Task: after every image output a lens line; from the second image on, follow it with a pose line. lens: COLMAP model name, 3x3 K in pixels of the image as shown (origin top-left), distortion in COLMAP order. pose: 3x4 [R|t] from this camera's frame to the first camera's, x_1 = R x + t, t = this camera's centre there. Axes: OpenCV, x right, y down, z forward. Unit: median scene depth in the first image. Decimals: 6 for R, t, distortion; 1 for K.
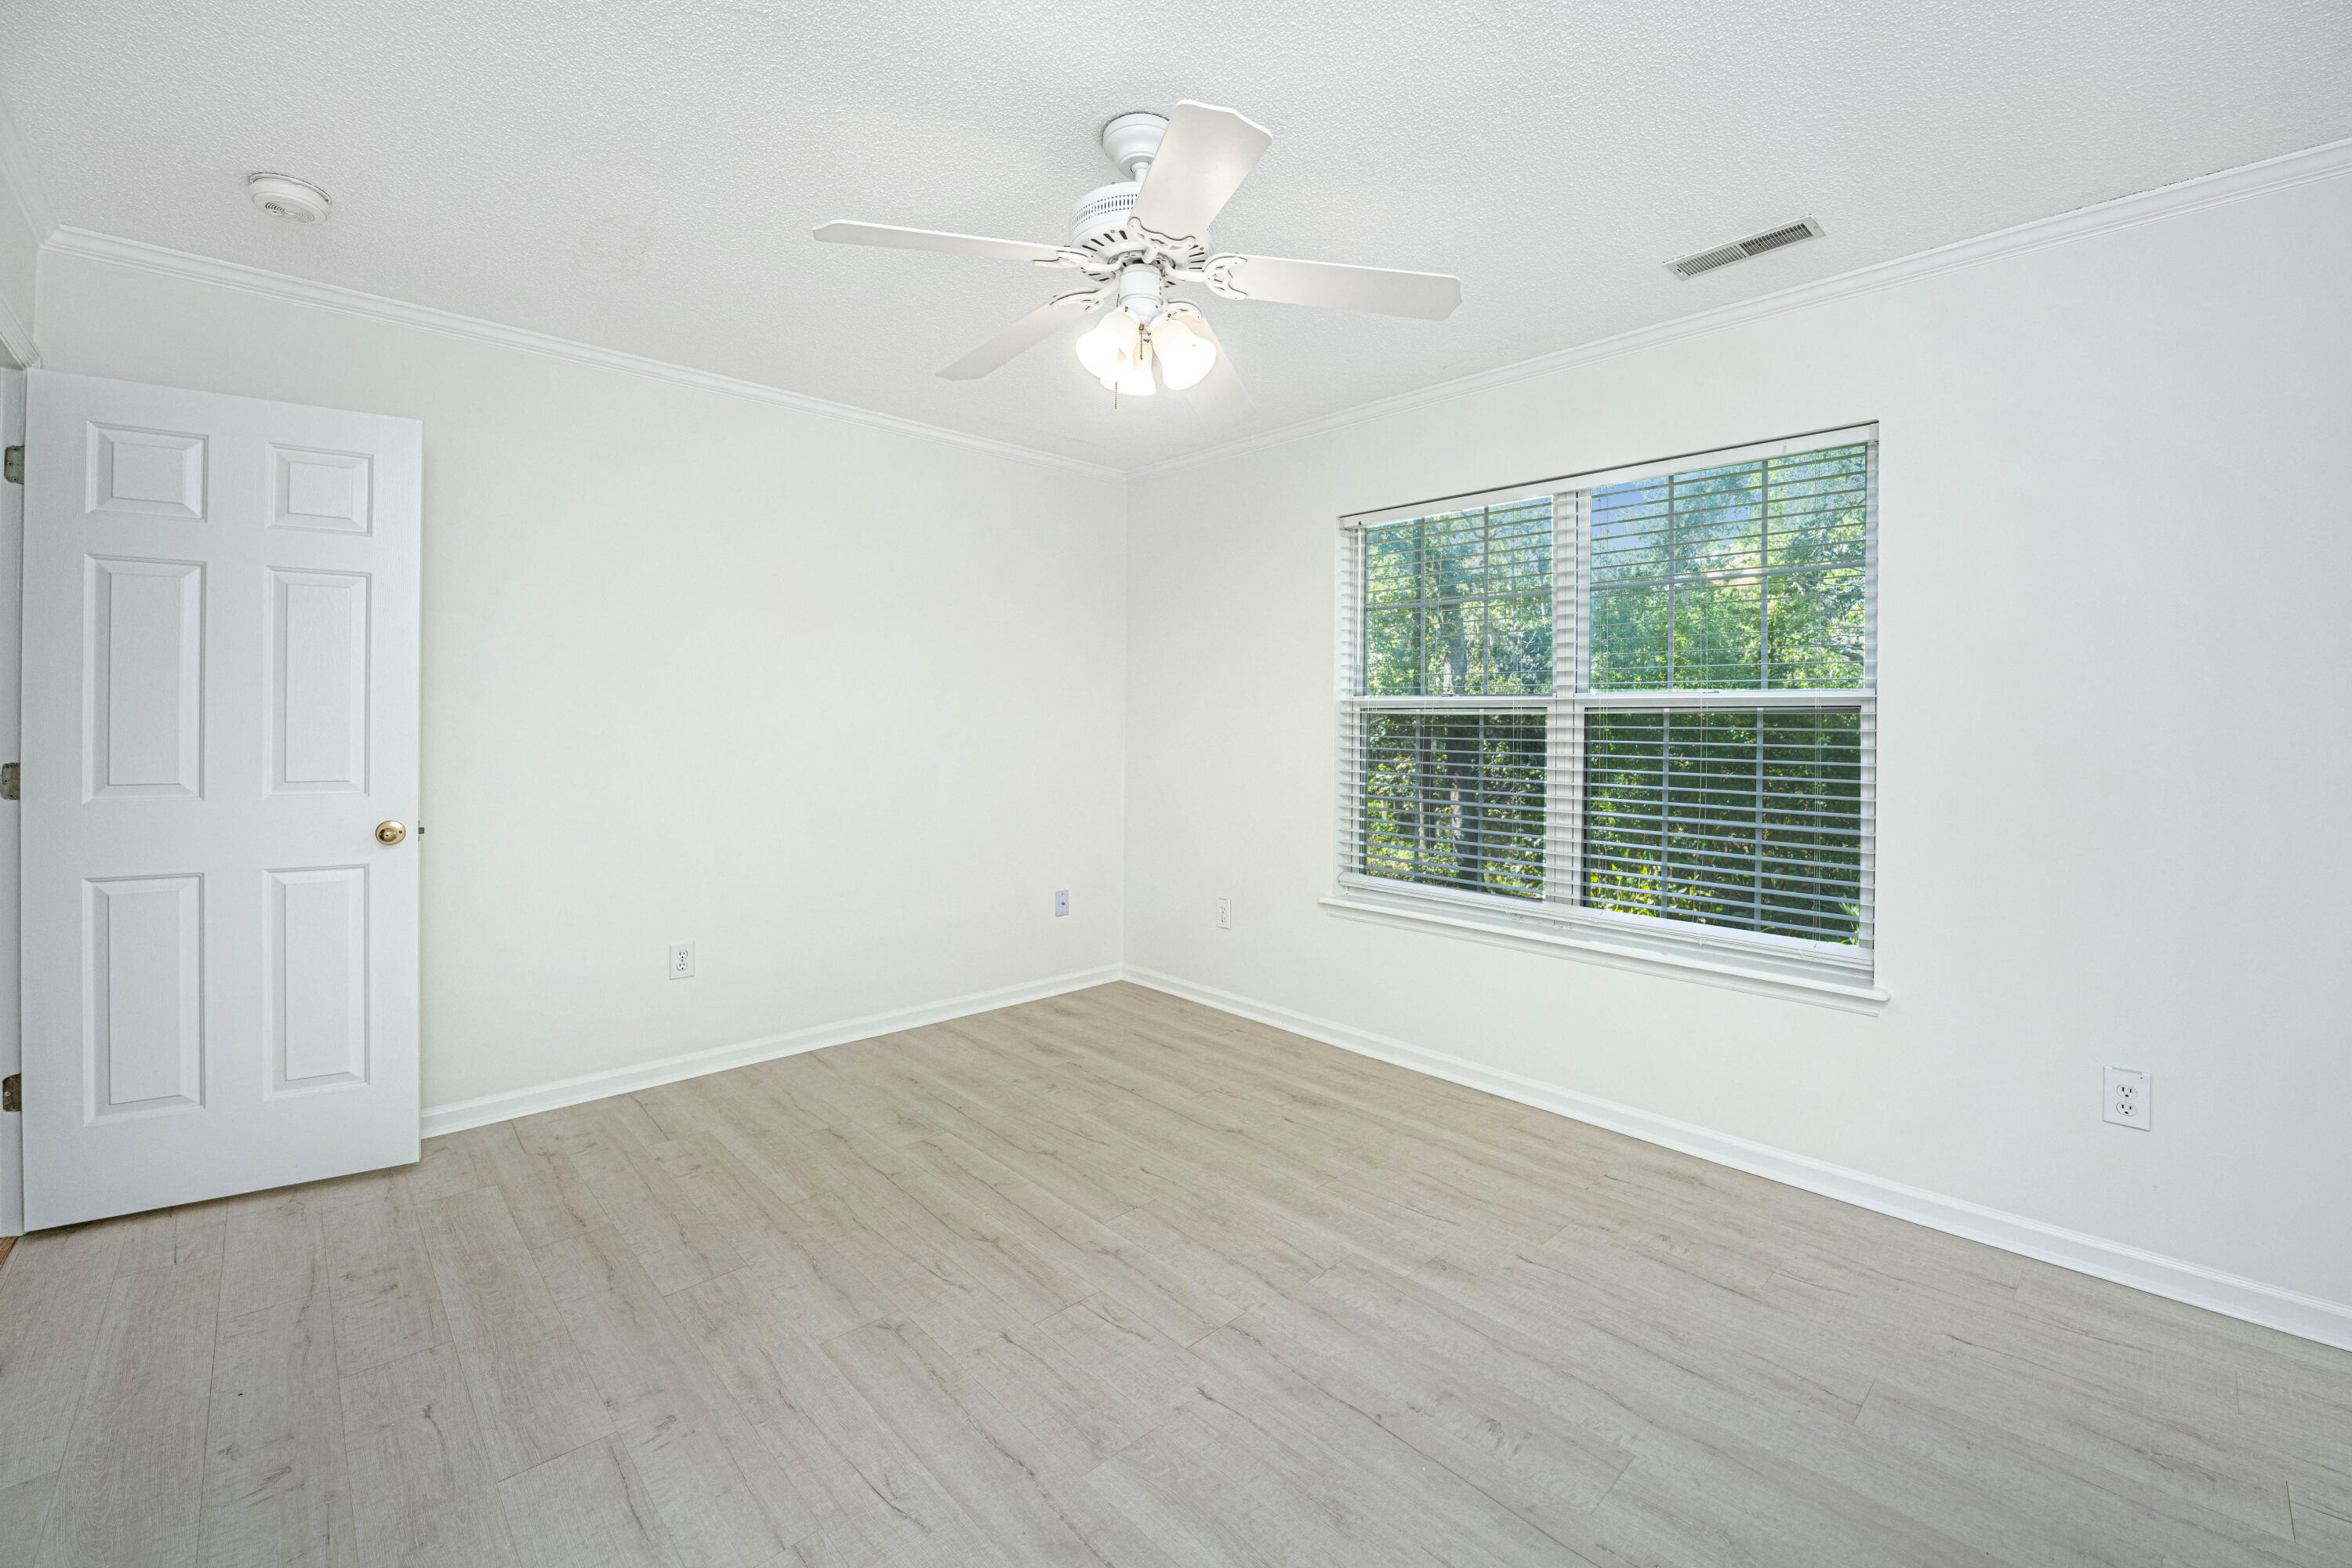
lens RADIAL K [[976.3, 0, 1203.4], [0, 976.3, 746.7], [0, 0, 1]] dist [-0.021435, 0.000492]
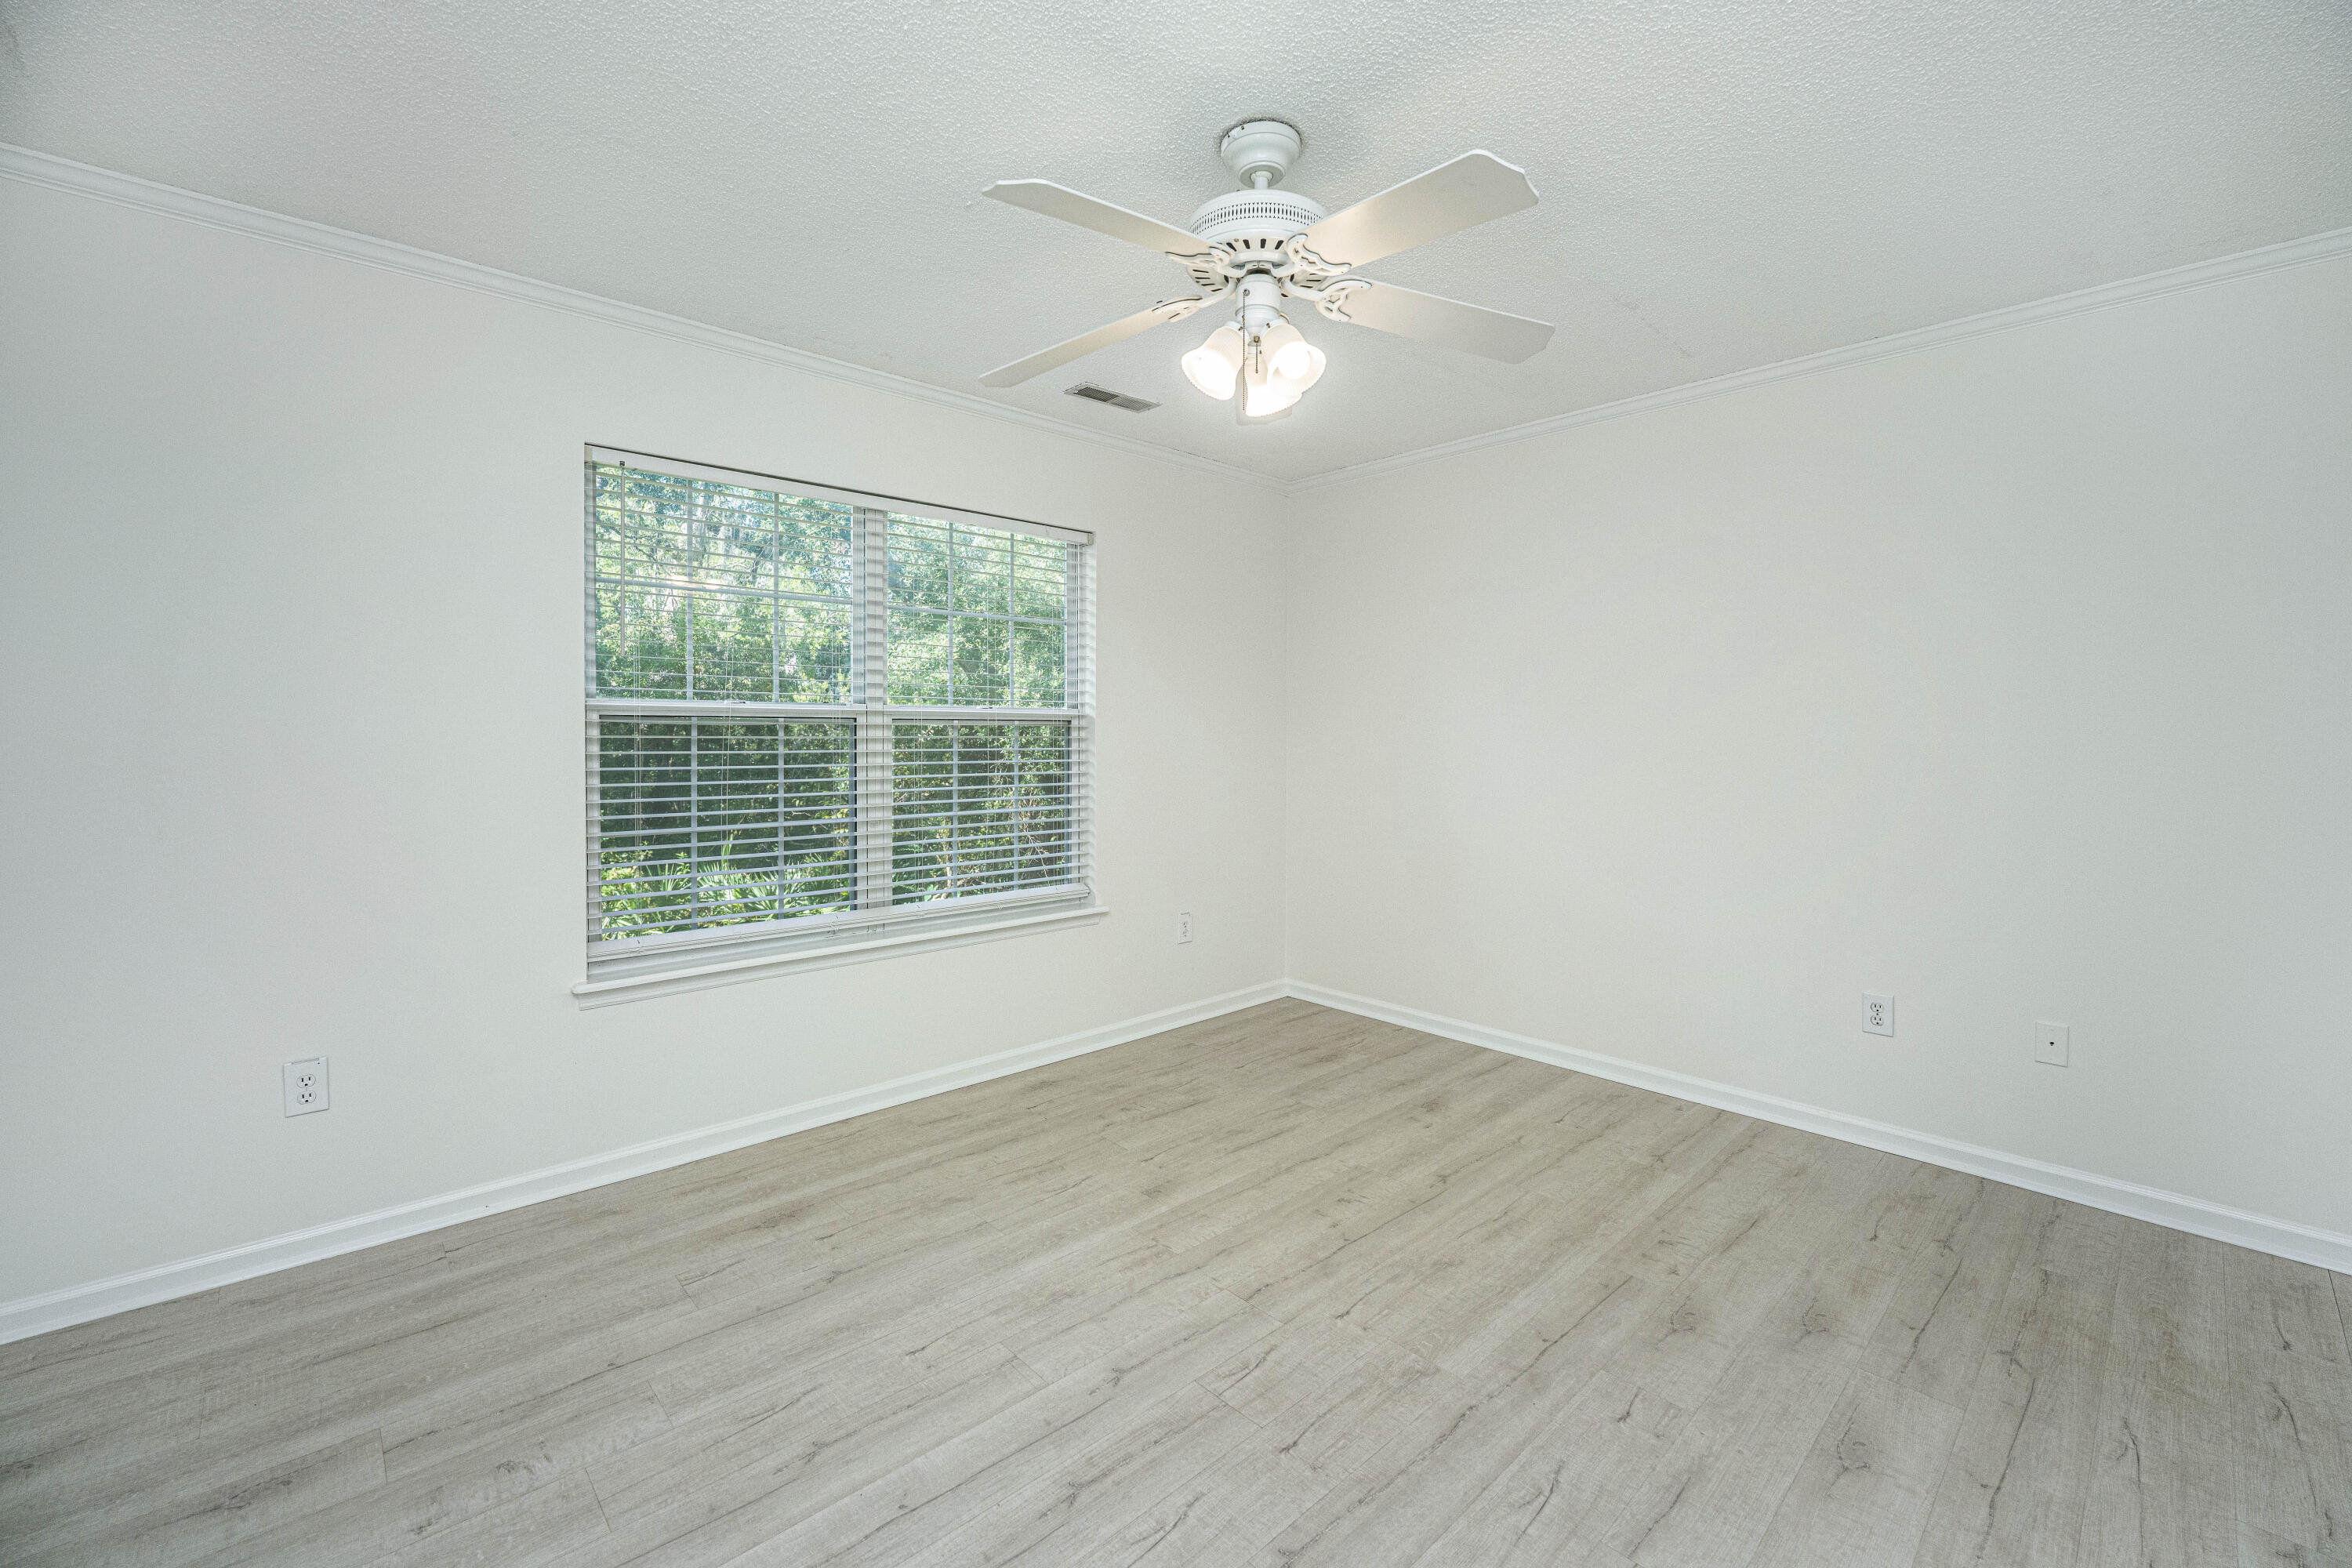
lens RADIAL K [[959.4, 0, 1174.1], [0, 959.4, 770.7], [0, 0, 1]] dist [-0.032883, 0.003485]
pose [[0.023004, -0.052193, 0.998372, -0.806723], [0.018962, 0.998479, 0.051762, -0.039876], [-0.999556, 0.017740, 0.023959, 0.839372]]
